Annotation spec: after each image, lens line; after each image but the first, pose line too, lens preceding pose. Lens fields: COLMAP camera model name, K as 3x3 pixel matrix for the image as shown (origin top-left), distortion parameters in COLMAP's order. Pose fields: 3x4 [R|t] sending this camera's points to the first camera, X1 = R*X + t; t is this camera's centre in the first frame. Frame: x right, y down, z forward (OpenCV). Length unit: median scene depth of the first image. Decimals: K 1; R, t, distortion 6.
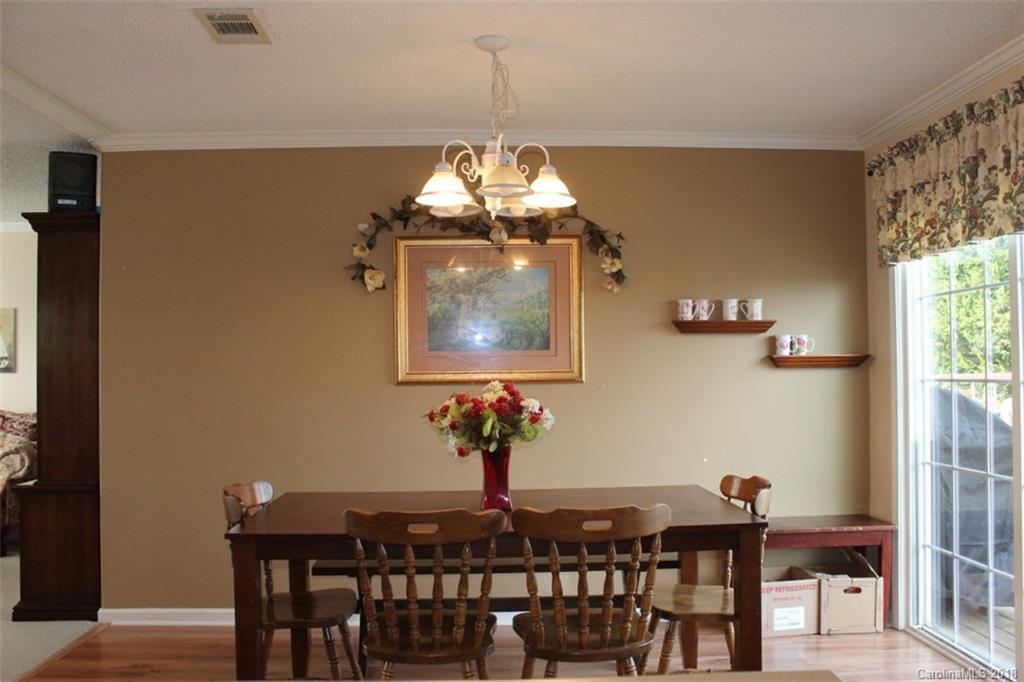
lens RADIAL K [[908.3, 0, 511.6], [0, 908.3, 344.9], [0, 0, 1]] dist [-0.130325, 0.001215]
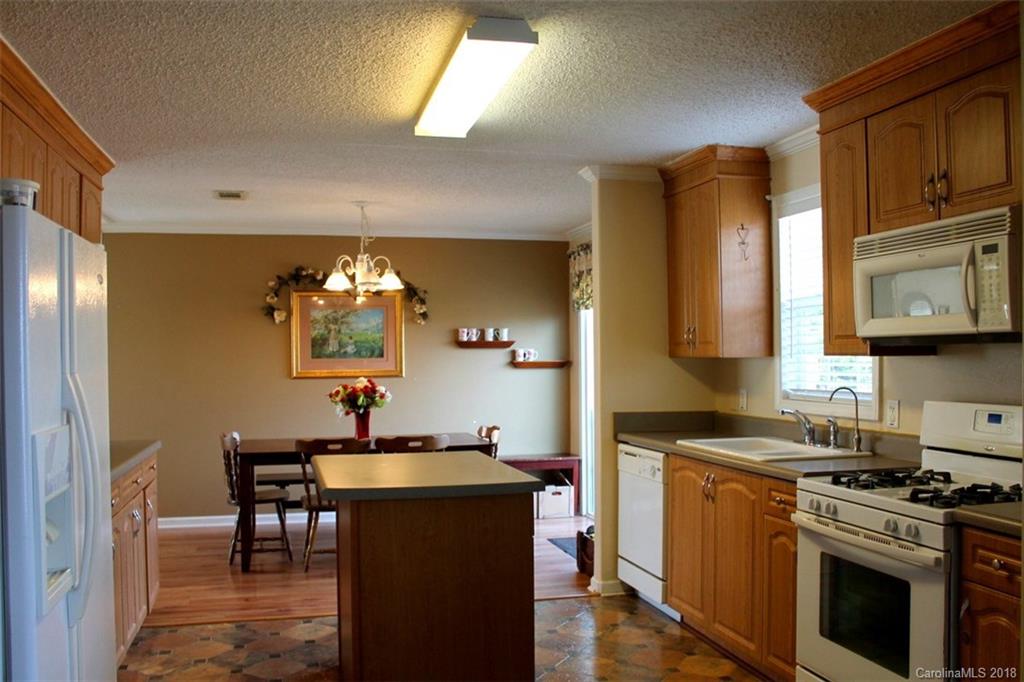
lens RADIAL K [[908.3, 0, 510.9], [0, 908.3, 344.0], [0, 0, 1]] dist [-0.130325, 0.001215]
pose [[0.977055, 0.002407, 0.212972, -0.088076], [-0.004779, 0.999932, 0.010621, -0.040351], [-0.212932, -0.011395, 0.977001, -0.718019]]
